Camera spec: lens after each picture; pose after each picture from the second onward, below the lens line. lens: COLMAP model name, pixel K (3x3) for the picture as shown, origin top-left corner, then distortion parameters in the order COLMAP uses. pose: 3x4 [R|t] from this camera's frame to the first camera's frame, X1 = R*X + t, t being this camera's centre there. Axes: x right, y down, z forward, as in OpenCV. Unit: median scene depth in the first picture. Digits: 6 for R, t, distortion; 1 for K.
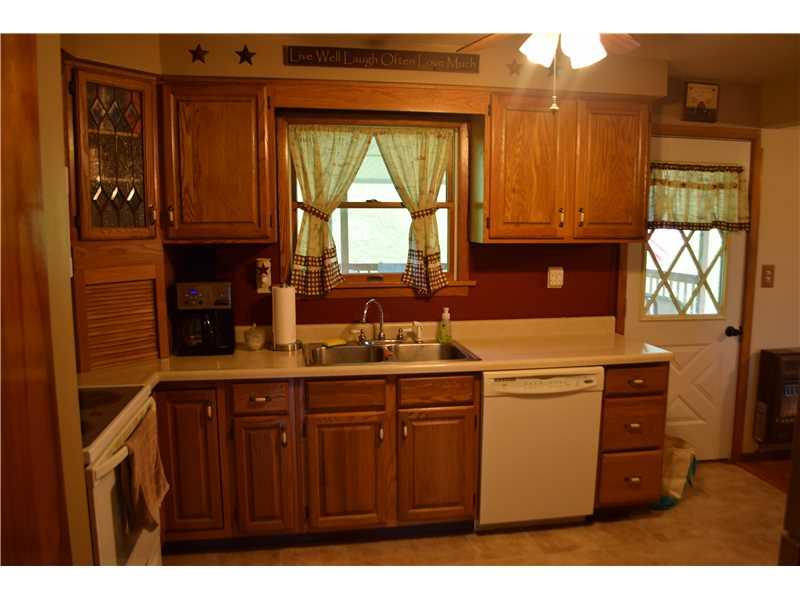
lens RADIAL K [[639.5, 0, 400.0], [0, 639.5, 300.0], [0, 0, 1]] dist [-0.010702, -0.007204]
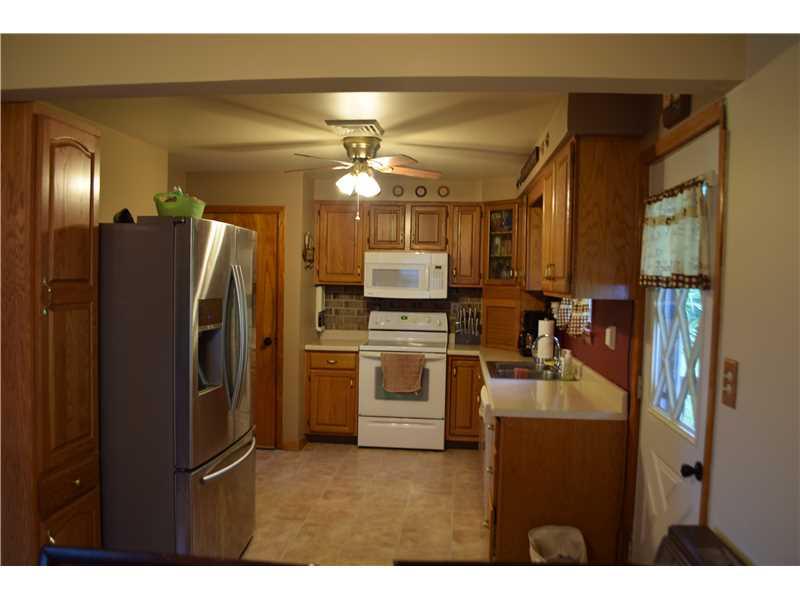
lens RADIAL K [[639.5, 0, 400.0], [0, 639.5, 300.0], [0, 0, 1]] dist [-0.010702, -0.007204]
pose [[-0.260777, 0.035647, -0.964741, 1.145382], [-0.114744, 0.991090, 0.067637, -0.107898], [0.958556, 0.128336, -0.254363, 0.895512]]
